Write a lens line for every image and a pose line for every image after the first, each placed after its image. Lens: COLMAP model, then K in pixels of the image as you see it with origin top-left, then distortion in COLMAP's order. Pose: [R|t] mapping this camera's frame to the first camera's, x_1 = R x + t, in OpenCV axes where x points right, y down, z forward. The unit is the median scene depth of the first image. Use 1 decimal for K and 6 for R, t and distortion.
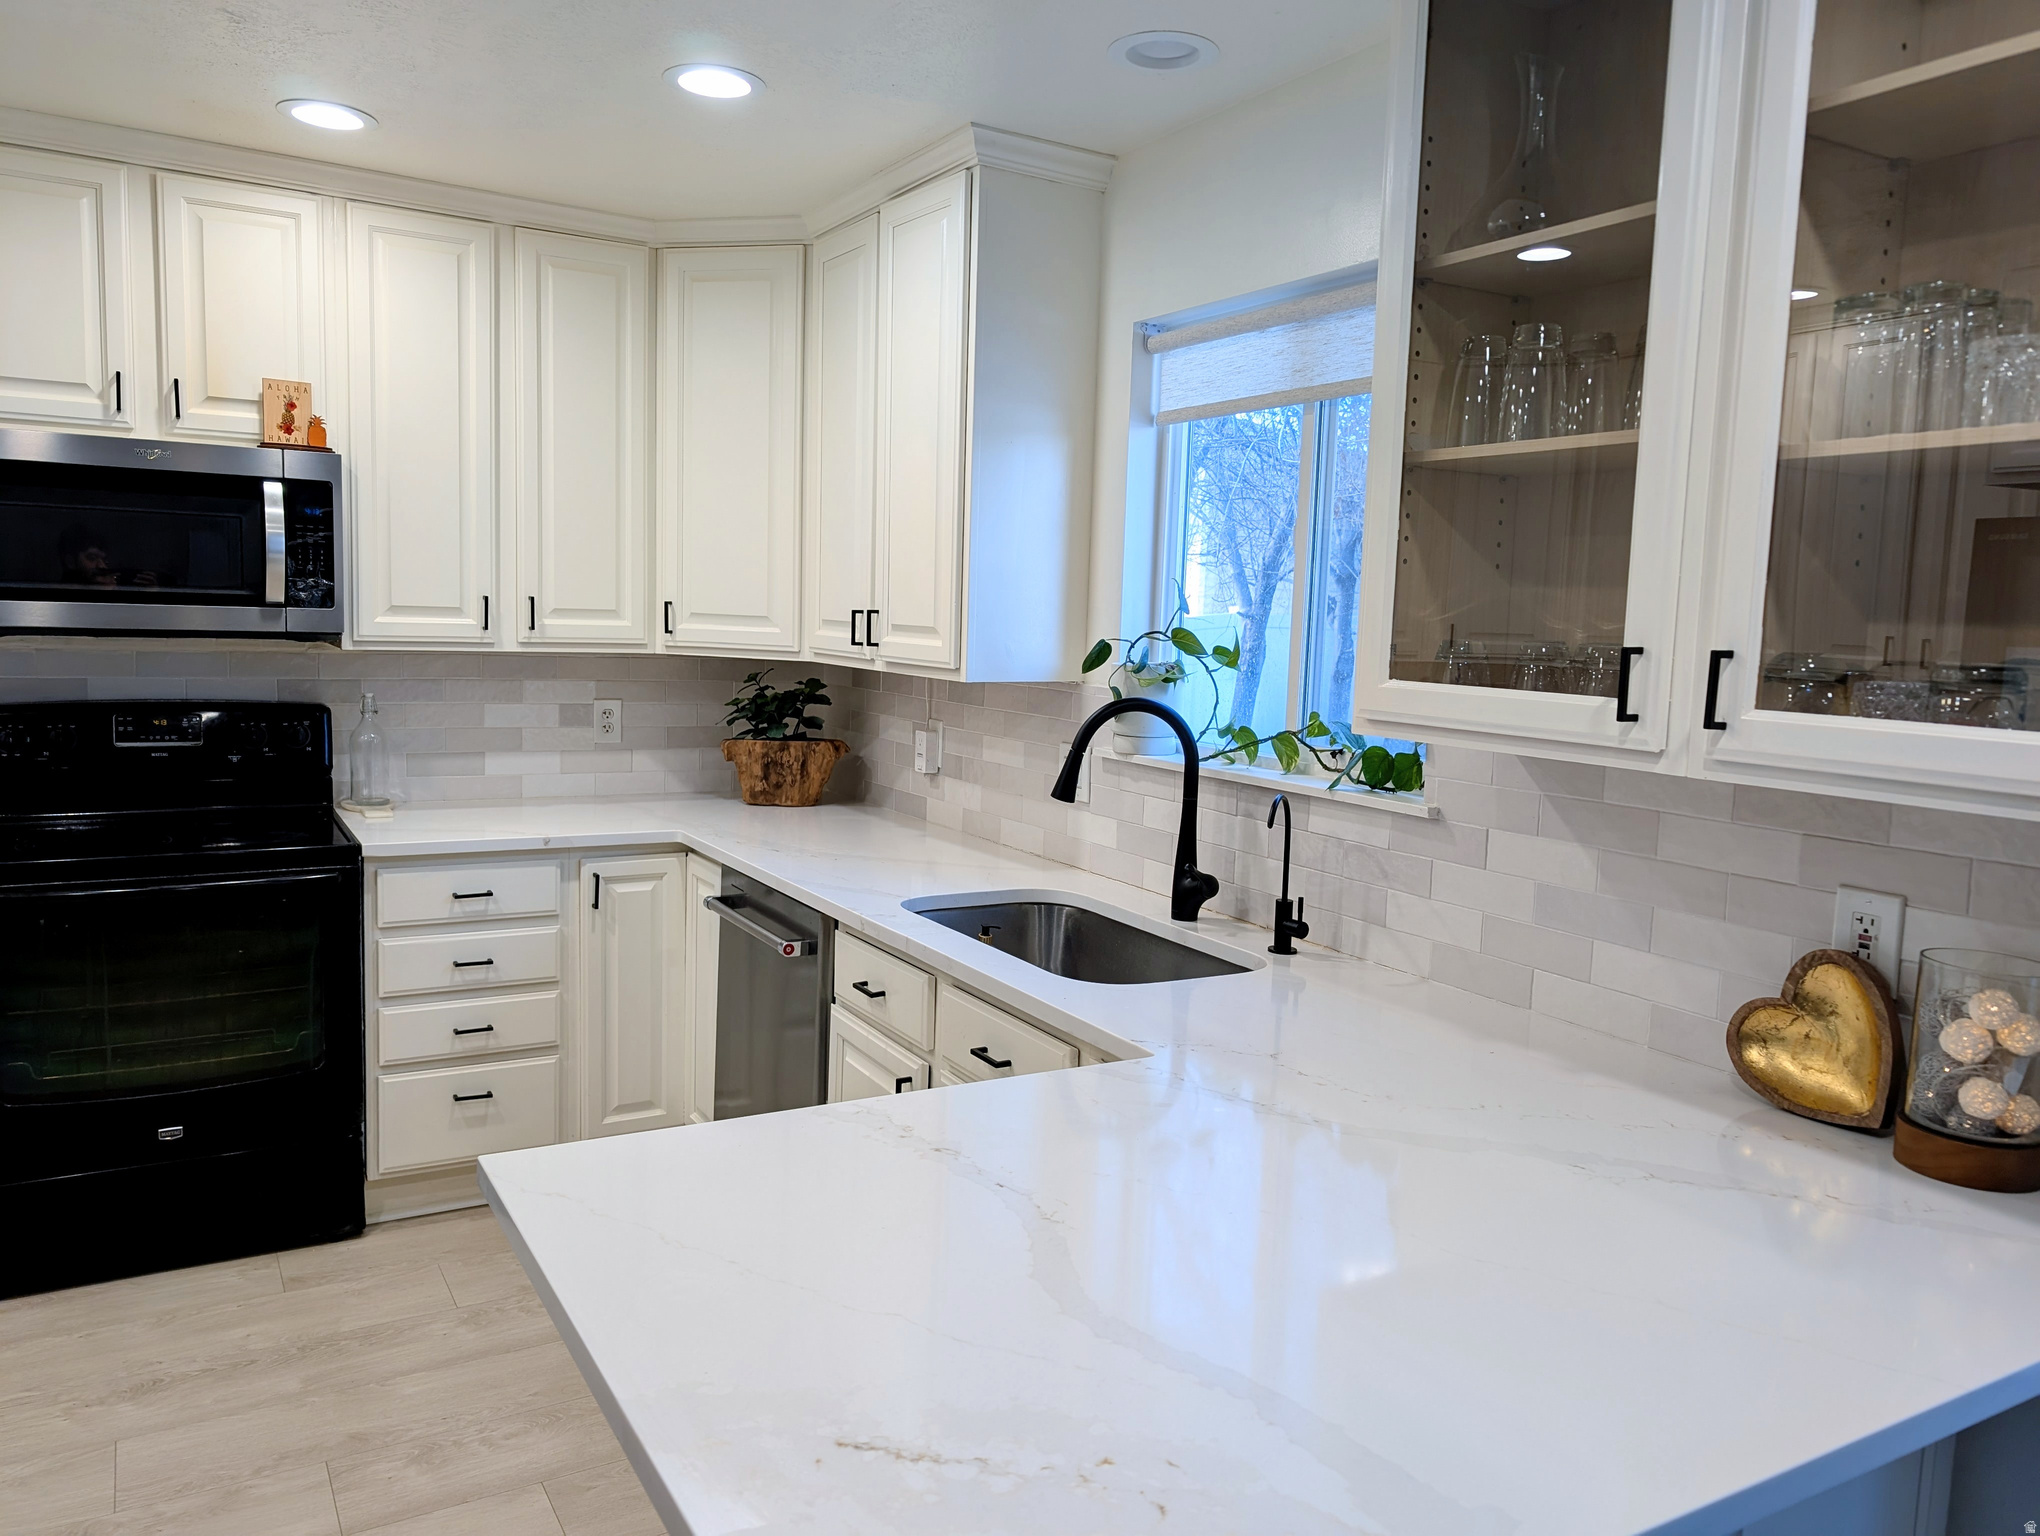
lens RADIAL K [[1457.9, 0, 1010.6], [0, 1457.9, 778.0], [0, 0, 1]] dist [-0.021178, 0.011481]
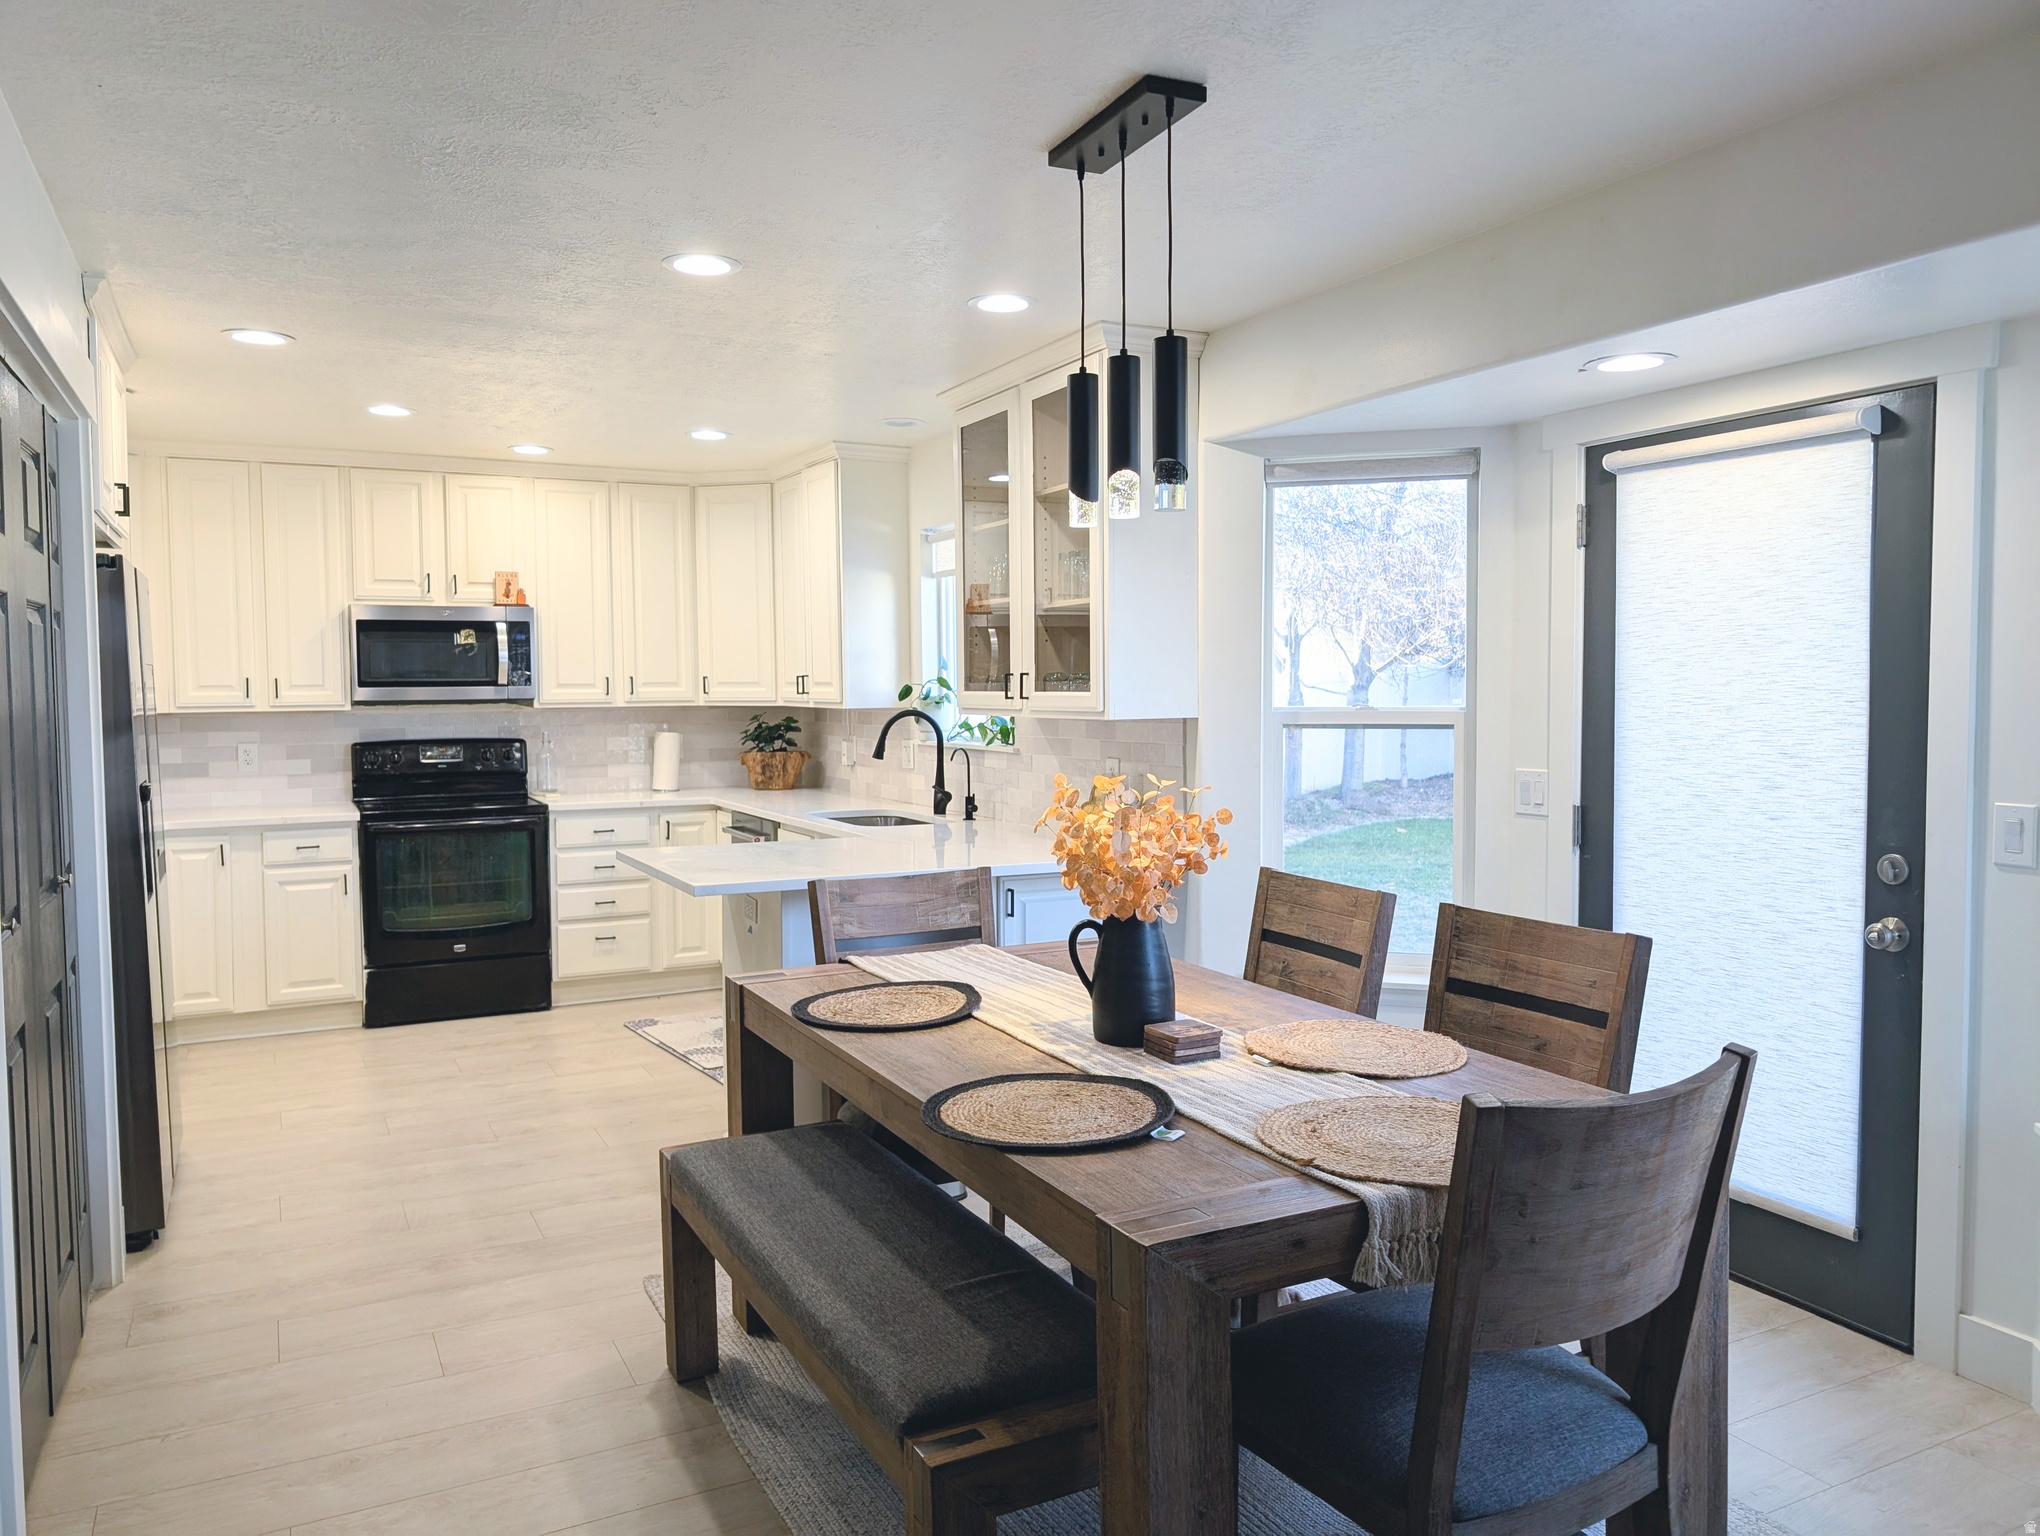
lens RADIAL K [[1457.9, 0, 1029.2], [0, 1457.9, 759.9], [0, 0, 1]] dist [-0.021178, 0.011481]
pose [[0.997978, -0.038162, -0.050835, 0.291163], [0.034930, 0.997401, -0.063022, 0.126554], [0.053108, 0.061119, 0.996717, -0.890162]]
